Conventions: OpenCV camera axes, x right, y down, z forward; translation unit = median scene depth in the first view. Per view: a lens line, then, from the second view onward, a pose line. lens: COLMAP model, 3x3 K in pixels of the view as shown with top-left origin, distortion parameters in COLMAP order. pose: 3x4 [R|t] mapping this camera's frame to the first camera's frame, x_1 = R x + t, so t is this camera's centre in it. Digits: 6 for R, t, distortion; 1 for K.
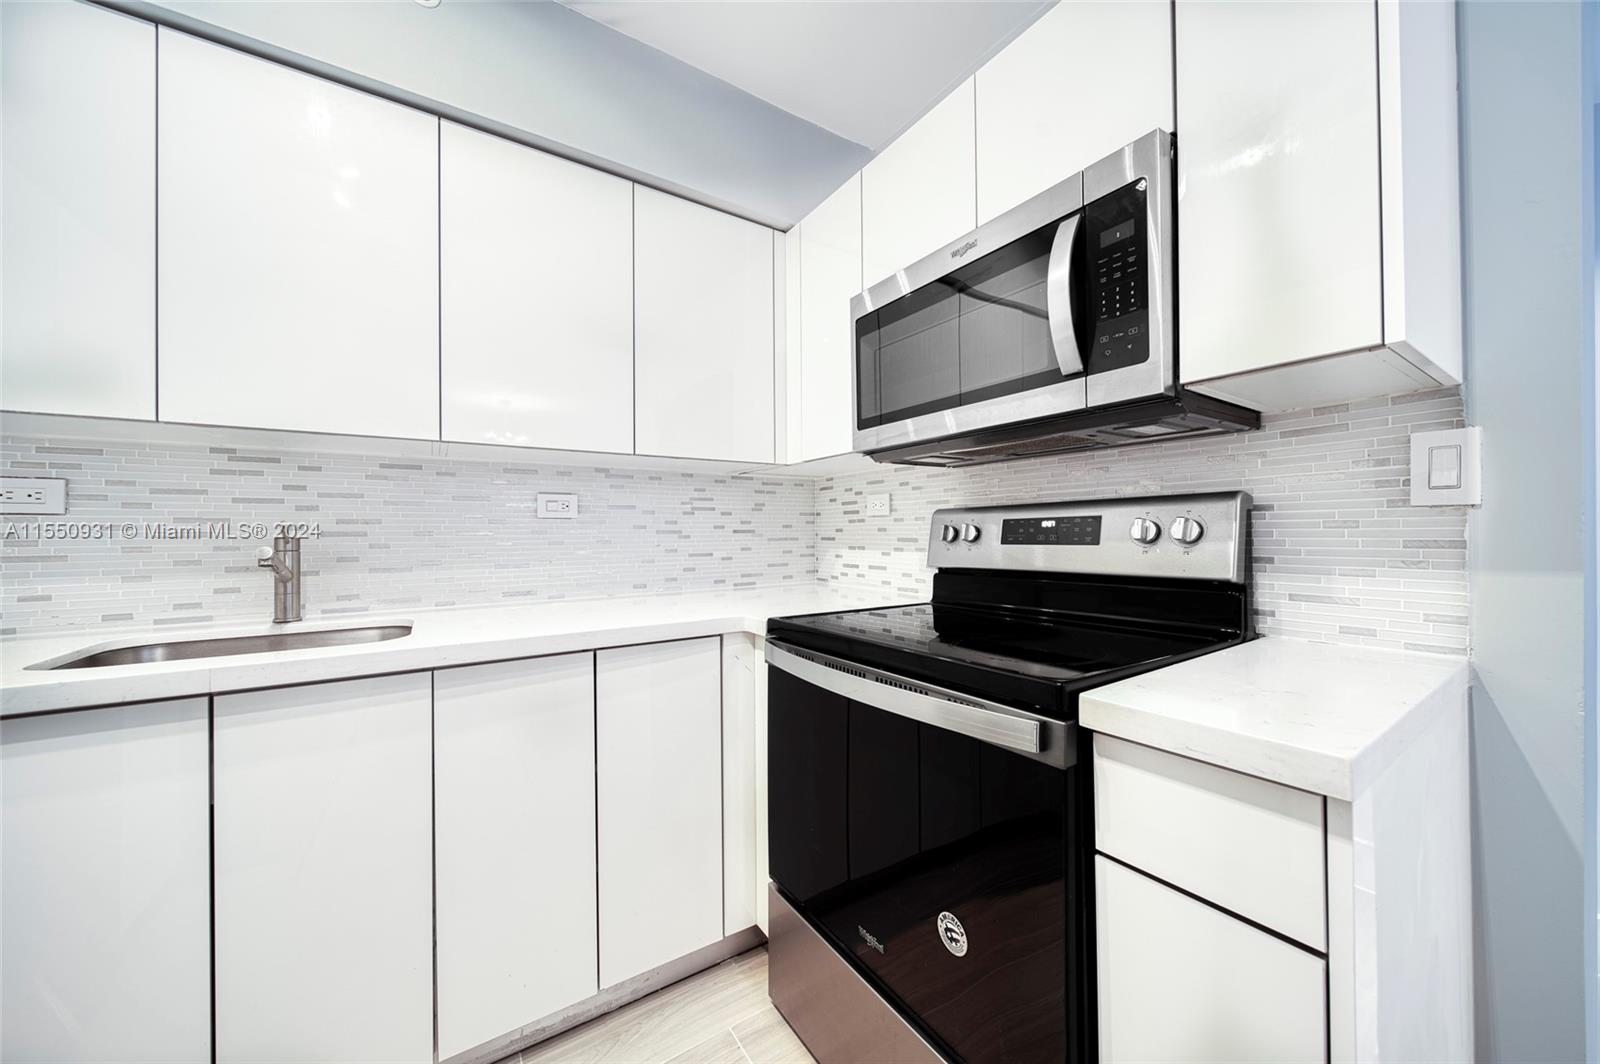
lens RADIAL K [[562.2, 0, 797.4], [0, 562.2, 529.9], [0, 0, 1]] dist [0.000760, -0.001574]
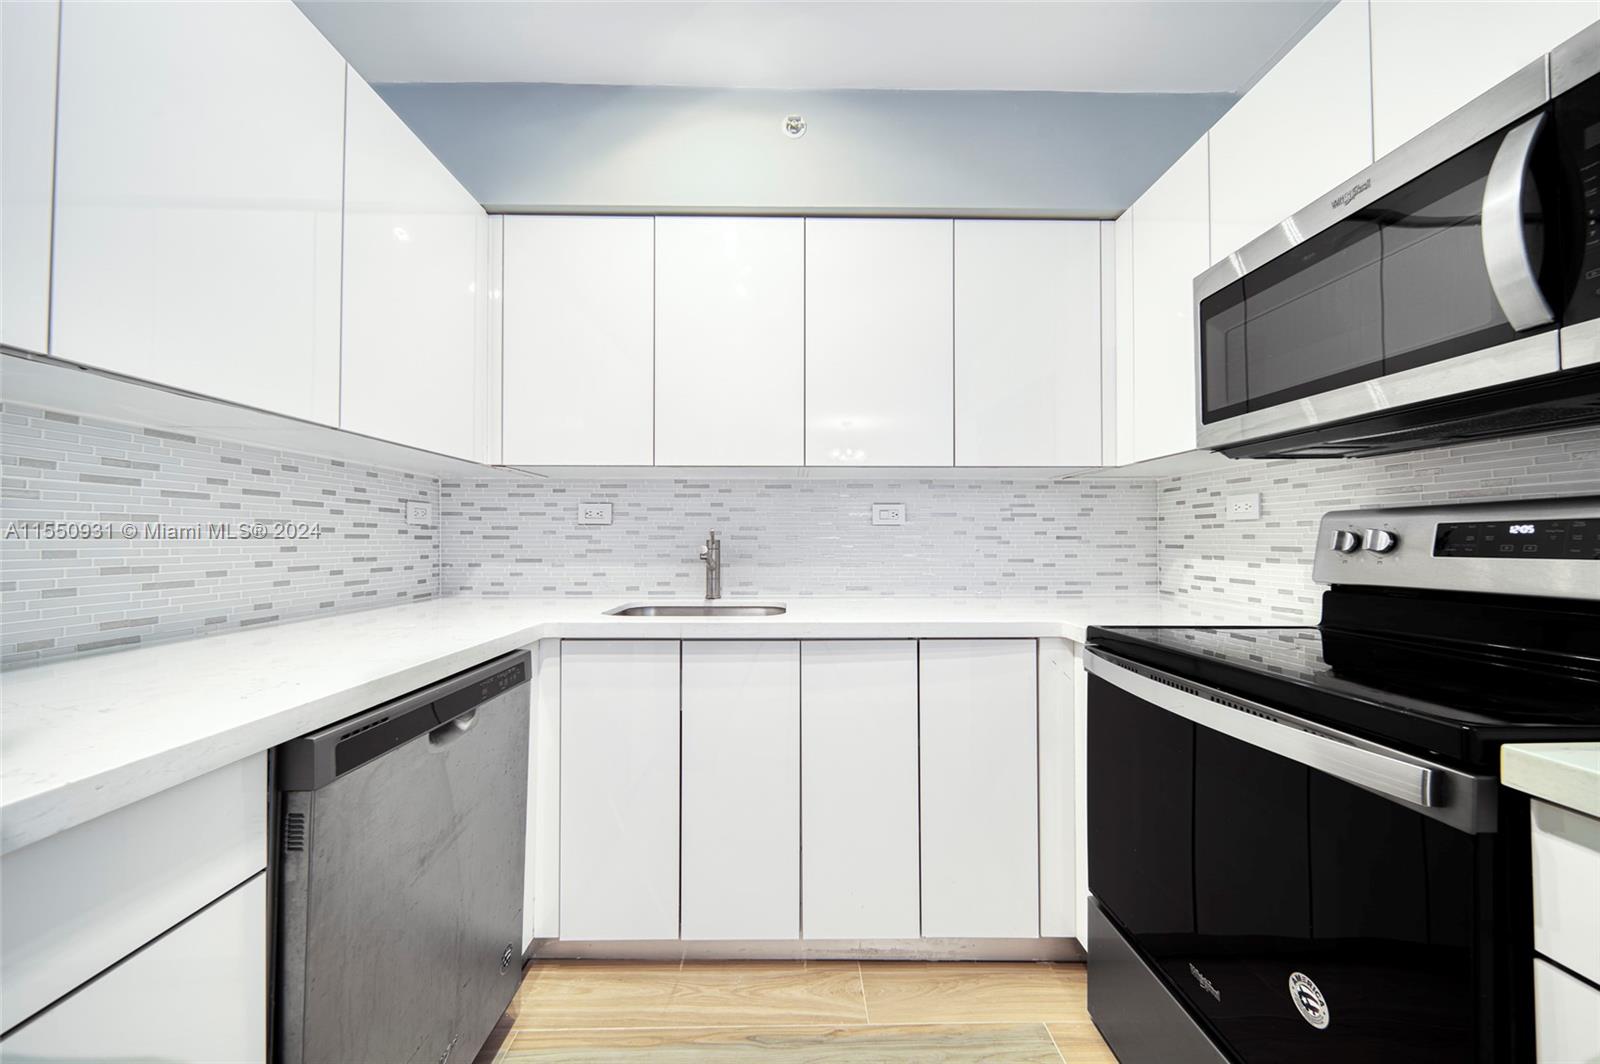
lens RADIAL K [[562.2, 0, 797.4], [0, 562.2, 529.9], [0, 0, 1]] dist [0.000760, -0.001574]
pose [[0.844776, -0.001061, -0.535119, 0.036393], [-0.004526, 0.999948, -0.009127, 0.000652], [0.535101, 0.010132, 0.844727, -0.083860]]
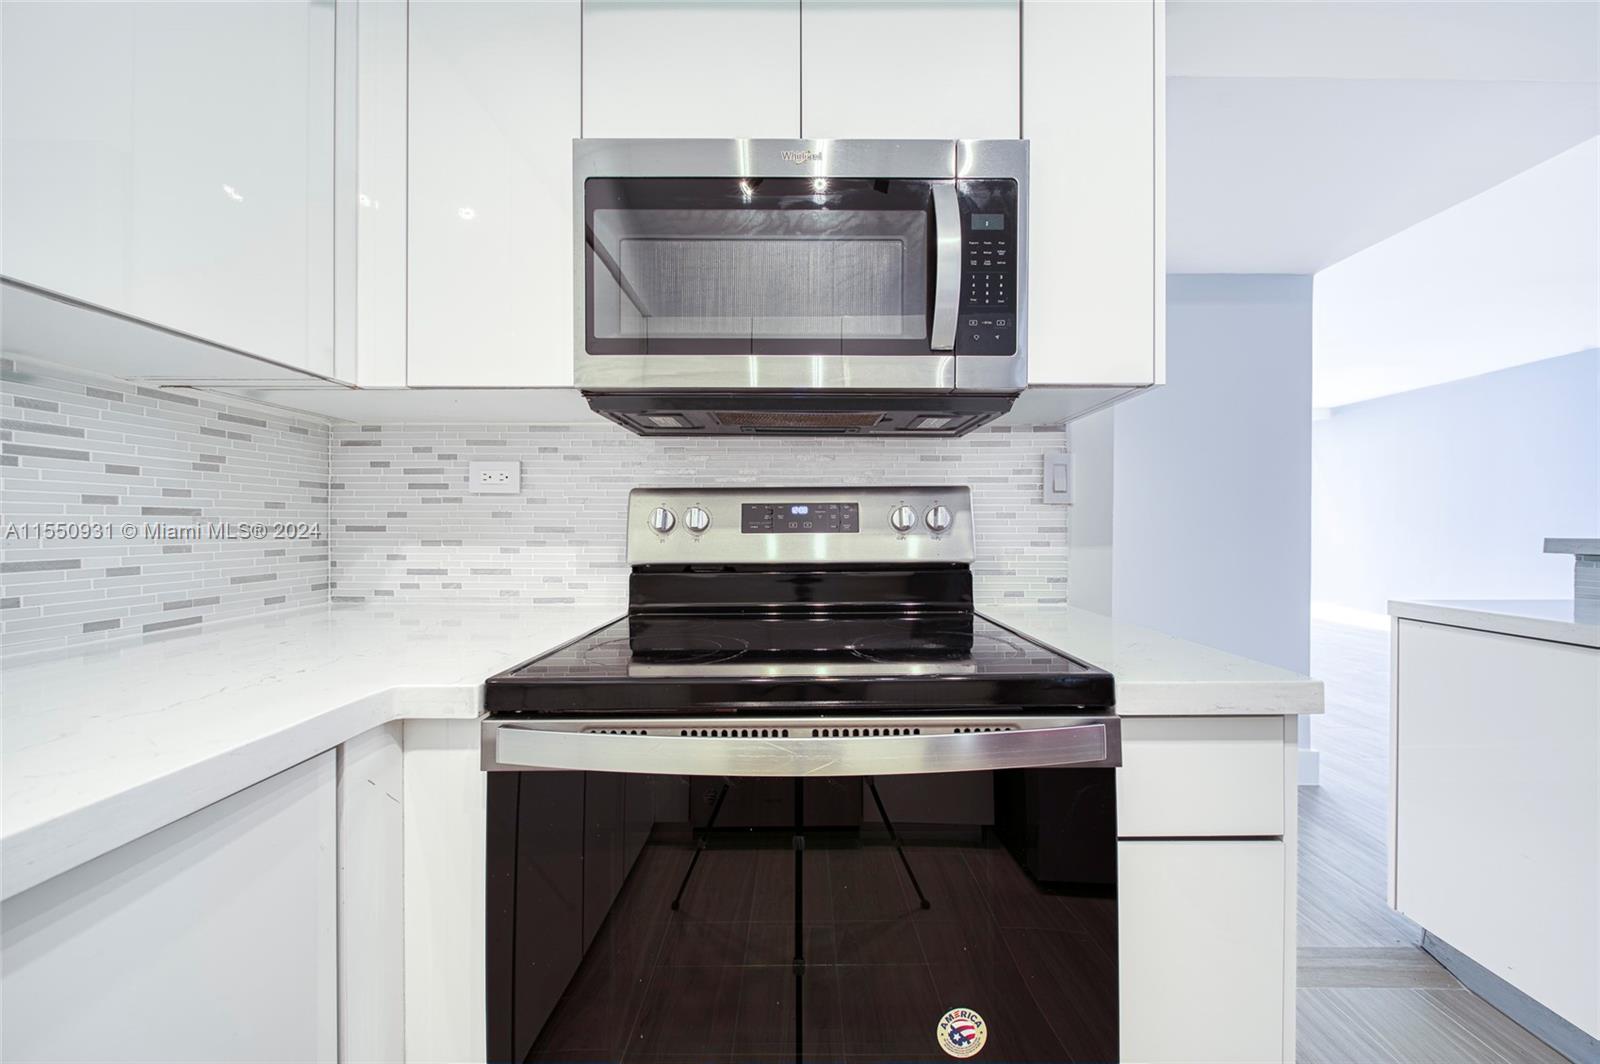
lens RADIAL K [[562.2, 0, 797.4], [0, 562.2, 529.9], [0, 0, 1]] dist [0.000760, -0.001574]
pose [[0.551251, 0.003349, 0.834333, -0.256137], [-0.009514, 0.999952, 0.002273, 0.015550], [-0.834285, -0.009191, 0.551256, 0.400653]]
